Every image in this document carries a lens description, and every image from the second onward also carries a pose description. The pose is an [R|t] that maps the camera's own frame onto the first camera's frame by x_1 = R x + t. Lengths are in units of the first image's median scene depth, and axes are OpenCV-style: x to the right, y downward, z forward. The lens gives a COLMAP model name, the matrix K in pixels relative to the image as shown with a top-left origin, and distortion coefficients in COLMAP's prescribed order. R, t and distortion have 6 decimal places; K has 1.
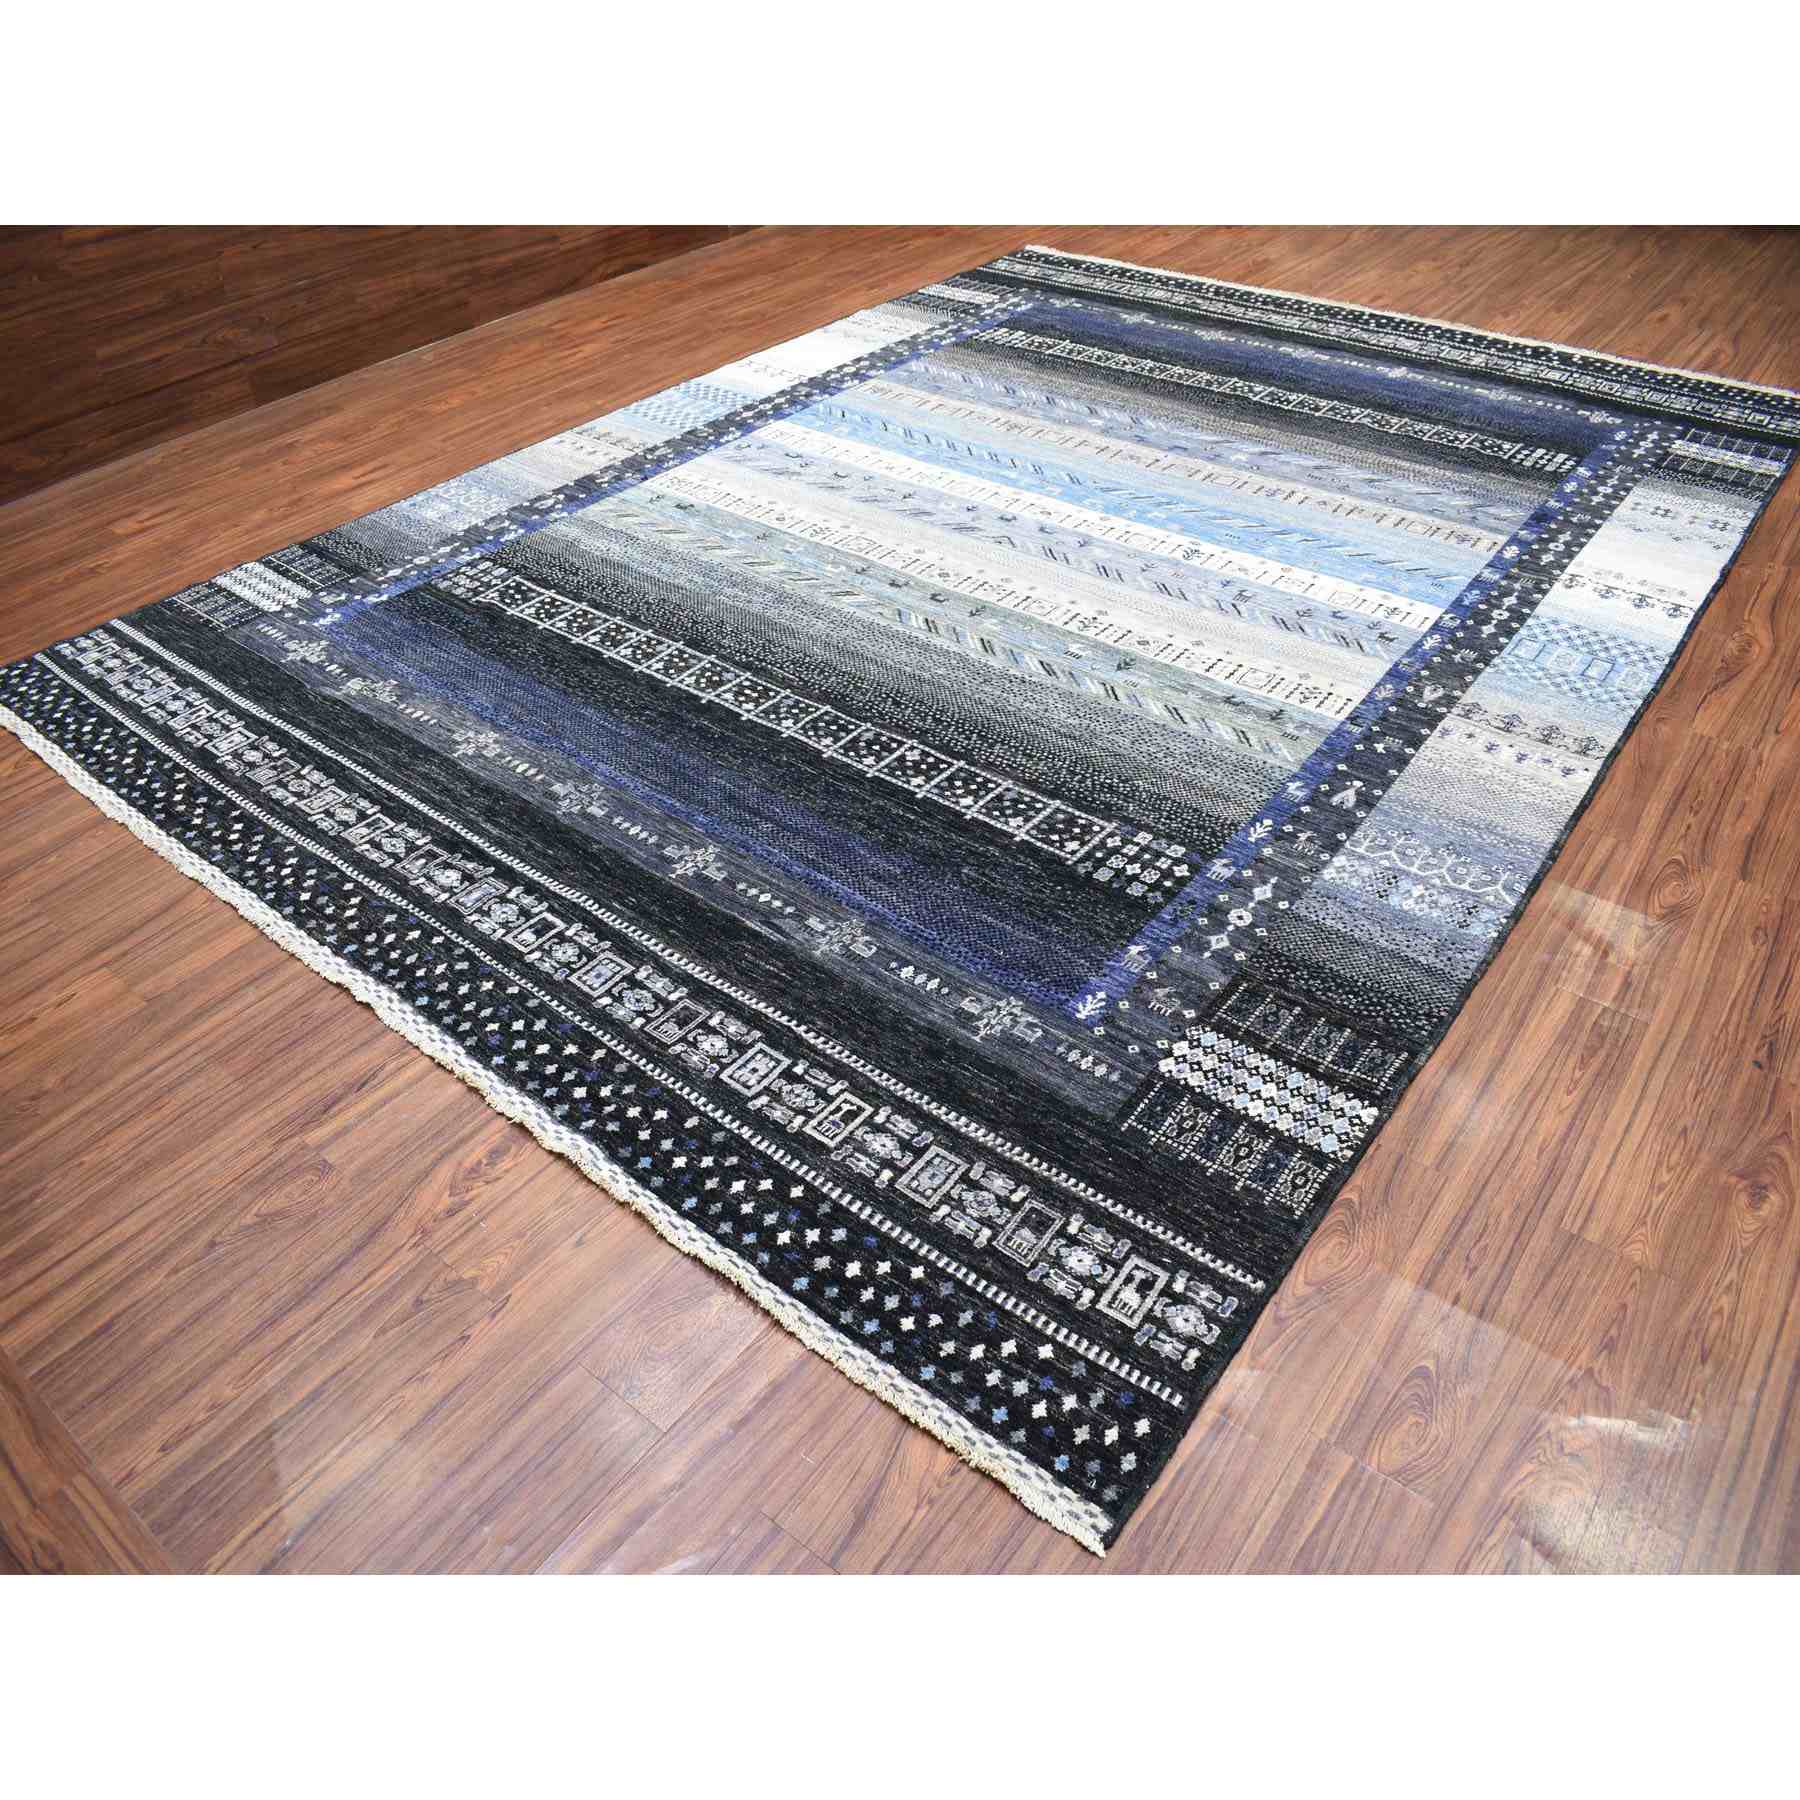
lens RADIAL K [[1399.5, 0, 900.6], [0, 1399.5, 936.2], [0, 0, 1]] dist [-0.096238, 0.006389]
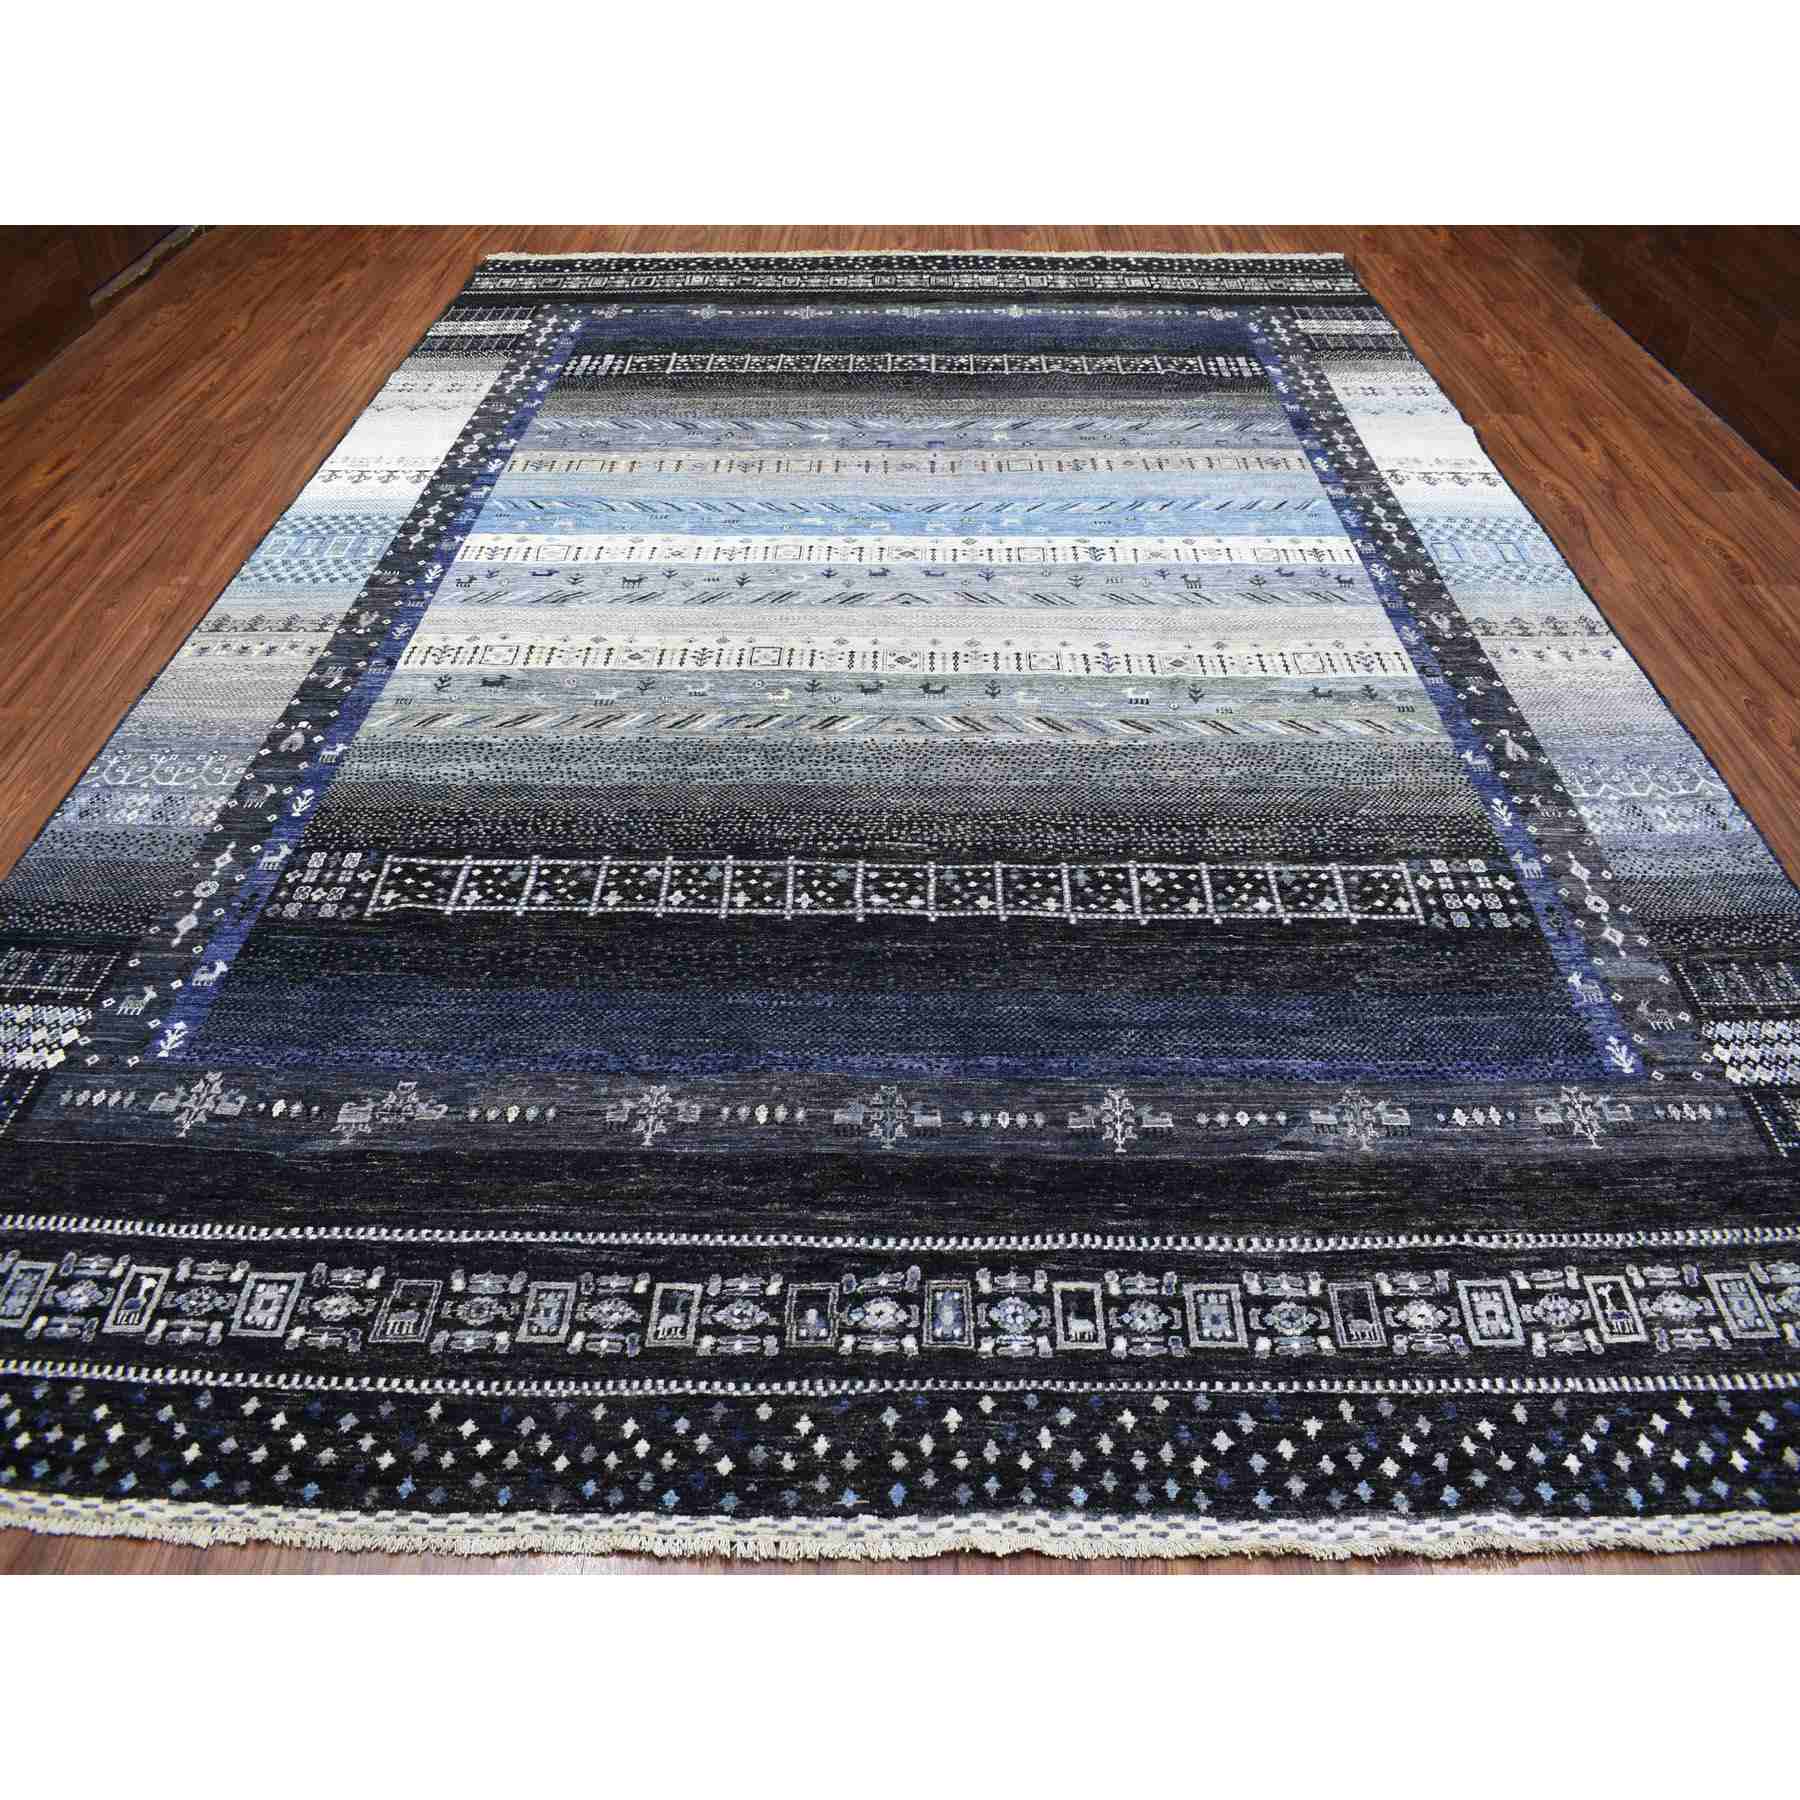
lens RADIAL K [[1399.5, 0, 900.6], [0, 1399.5, 936.2], [0, 0, 1]] dist [-0.096238, 0.006389]
pose [[0.773402, -0.404233, 0.488309, -0.500744], [0.388365, 0.910961, 0.139007, -0.260140], [-0.501021, 0.082134, 0.861529, 0.354594]]
